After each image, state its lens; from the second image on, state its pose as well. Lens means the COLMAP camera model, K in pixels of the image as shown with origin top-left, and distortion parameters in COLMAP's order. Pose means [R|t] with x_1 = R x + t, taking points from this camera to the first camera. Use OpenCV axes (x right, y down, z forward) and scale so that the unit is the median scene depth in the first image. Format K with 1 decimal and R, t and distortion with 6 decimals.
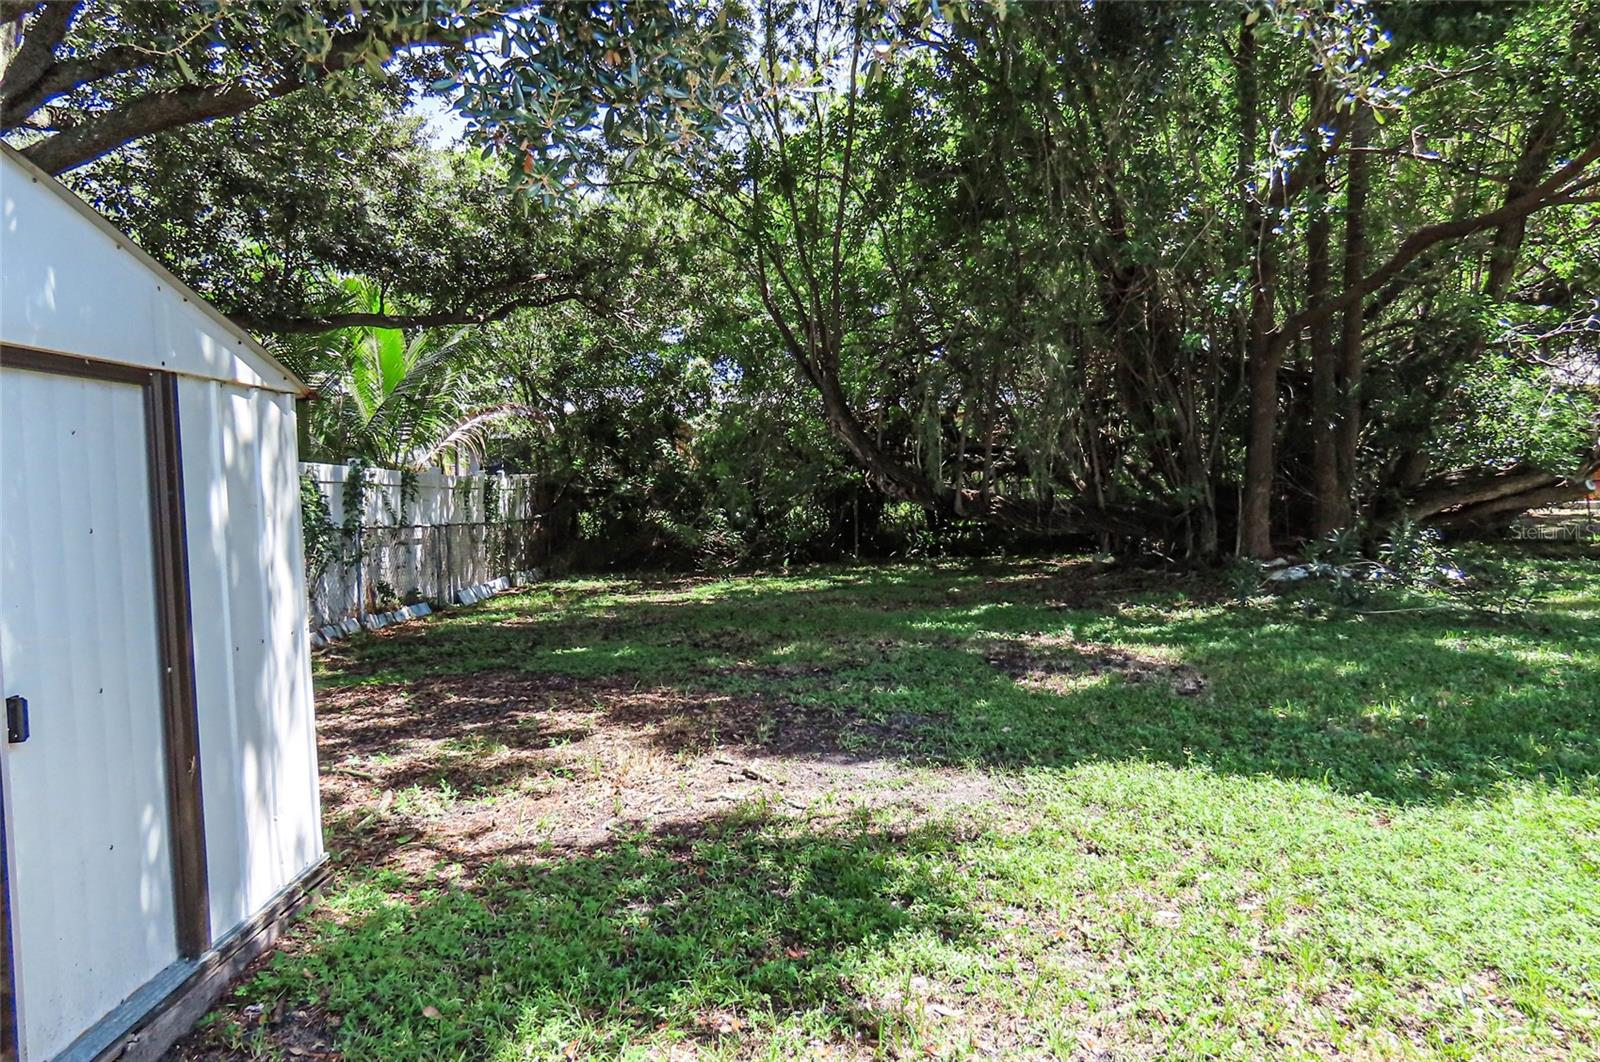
lens RADIAL K [[999.4, 0, 778.3], [0, 999.4, 530.3], [0, 0, 1]] dist [-0.022963, 0.014343]
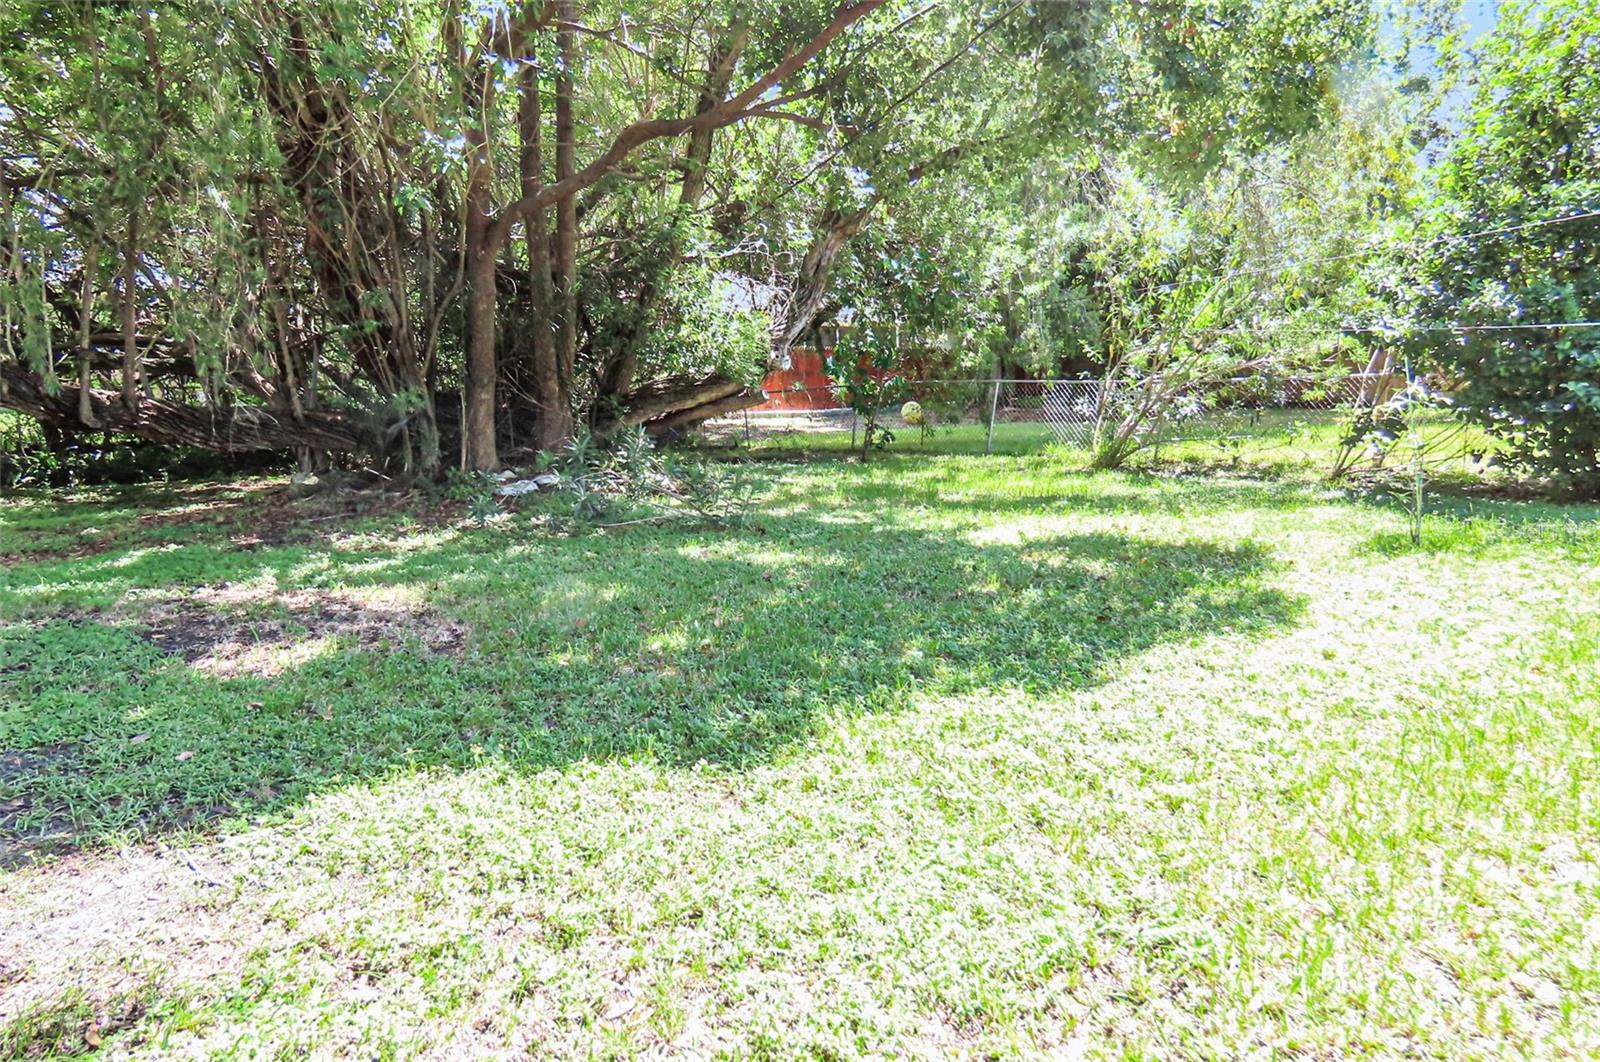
lens RADIAL K [[999.4, 0, 778.3], [0, 999.4, 530.3], [0, 0, 1]] dist [-0.022963, 0.014343]
pose [[0.716084, -0.076347, 0.693827, 0.048683], [0.018721, 0.995743, 0.090249, 0.005102], [-0.697763, -0.051637, 0.714465, 0.197920]]
